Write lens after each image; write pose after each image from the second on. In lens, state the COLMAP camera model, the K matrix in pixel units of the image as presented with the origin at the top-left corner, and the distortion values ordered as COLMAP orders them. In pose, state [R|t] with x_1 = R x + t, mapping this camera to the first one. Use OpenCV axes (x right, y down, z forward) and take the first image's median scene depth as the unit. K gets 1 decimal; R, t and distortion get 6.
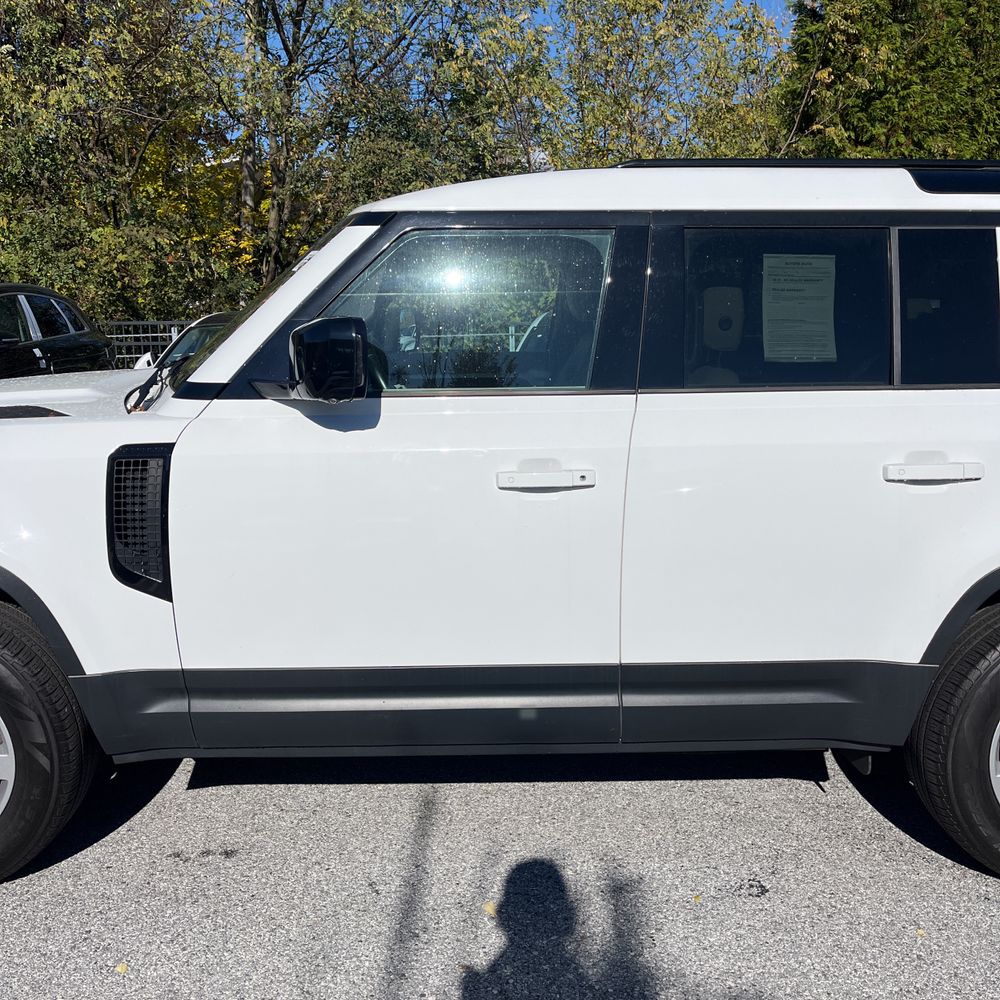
lens RADIAL K [[1011.3, 0, 484.5], [0, 1011.3, 500.3], [0, 0, 1]] dist [0.036756, -0.023812]
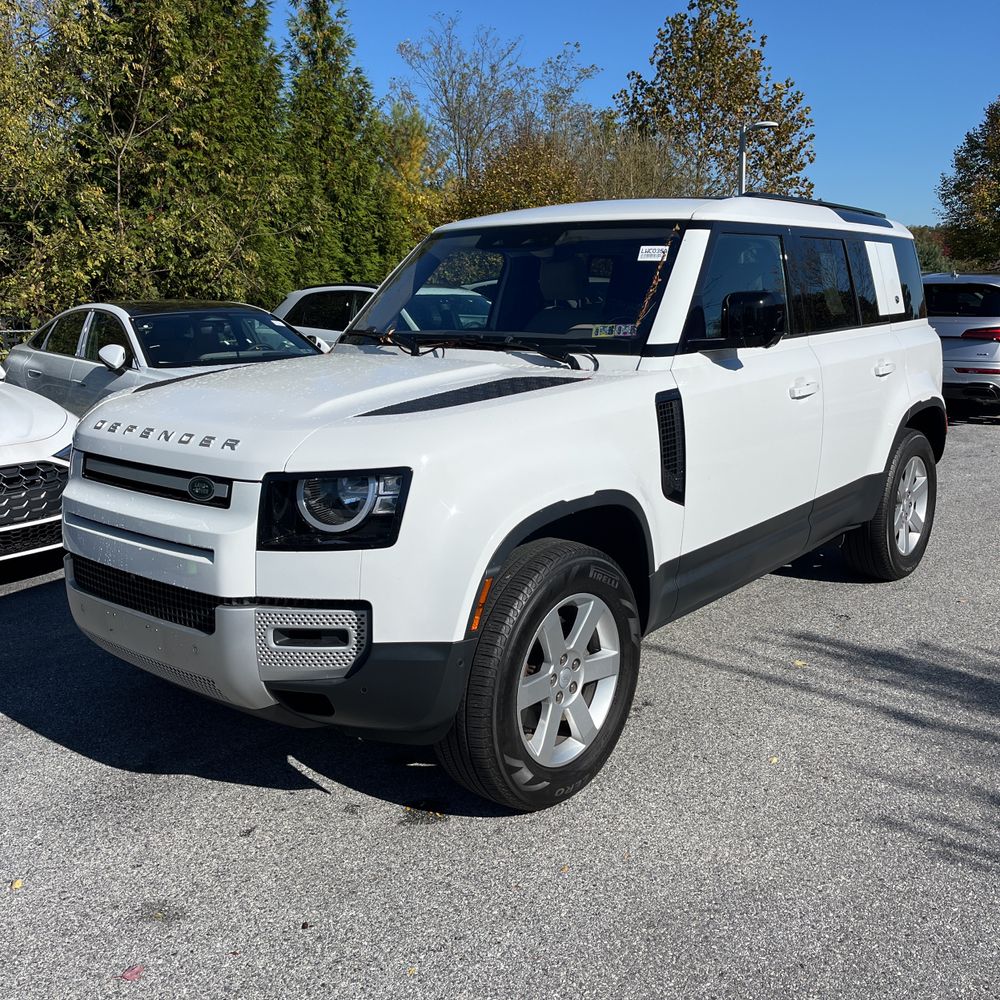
lens RADIAL K [[1024.6, 0, 489.5], [0, 1024.6, 505.7], [0, 0, 1]] dist [0.065851, -0.105457]
pose [[0.643605, -0.168422, 0.746597, -1.411436], [0.162925, 0.983278, 0.081365, -0.050471], [-0.747816, 0.069272, 0.660283, 0.269582]]
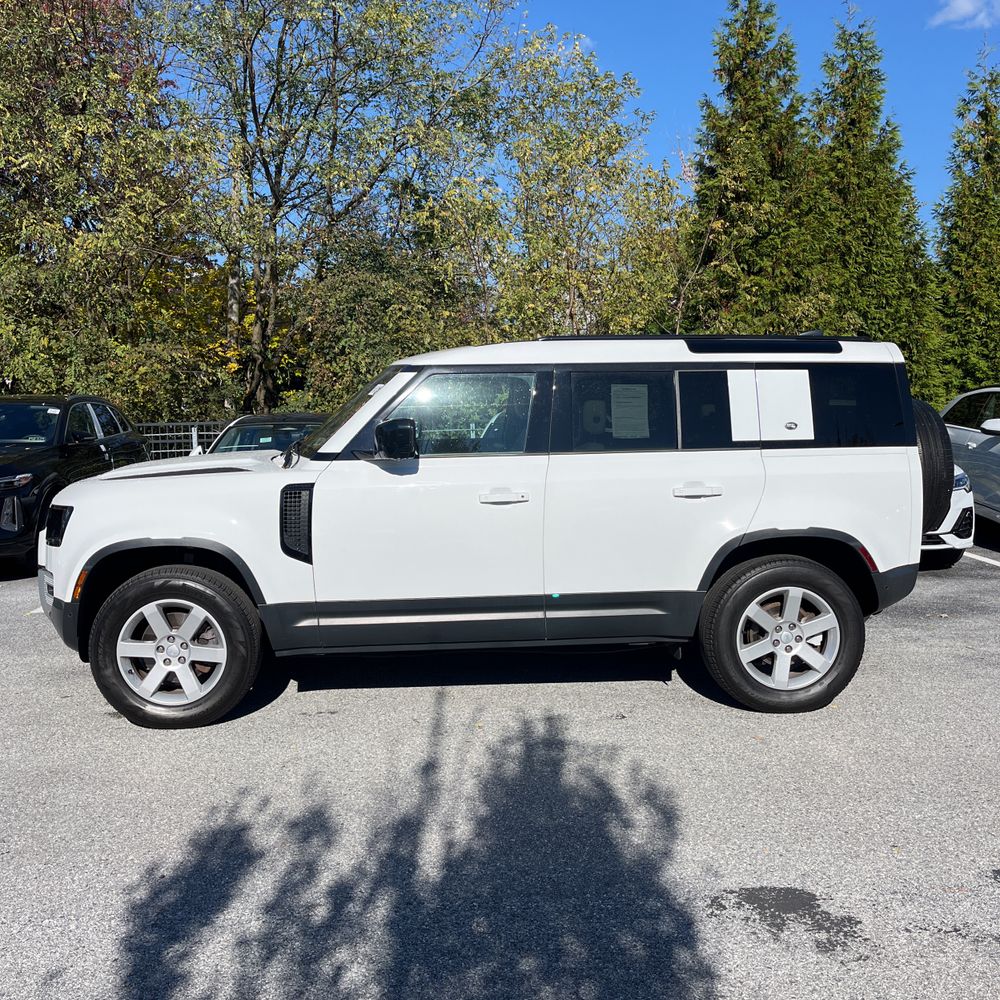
lens RADIAL K [[1024.6, 0, 489.5], [0, 1024.6, 505.7], [0, 0, 1]] dist [0.065851, -0.105457]
pose [[0.998673, -0.015352, 0.049148, -0.061156], [0.019748, 0.995724, -0.090239, 0.160732], [-0.047553, 0.091090, 0.994707, -0.913035]]
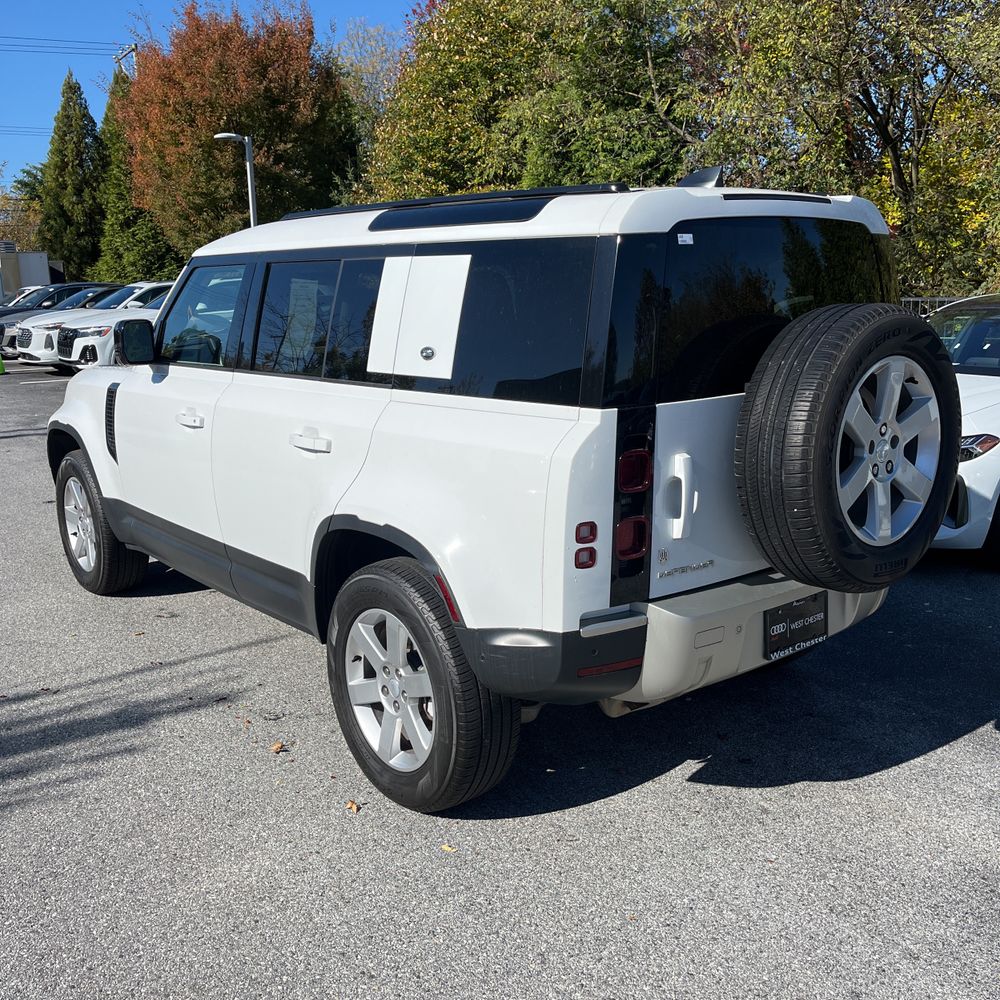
lens RADIAL K [[1024.6, 0, 489.5], [0, 1024.6, 505.7], [0, 0, 1]] dist [0.065851, -0.105457]
pose [[0.611970, 0.160474, -0.774429, 1.554777], [-0.125972, 0.986475, 0.104867, -0.111254], [0.780784, 0.033381, 0.623909, 0.307657]]
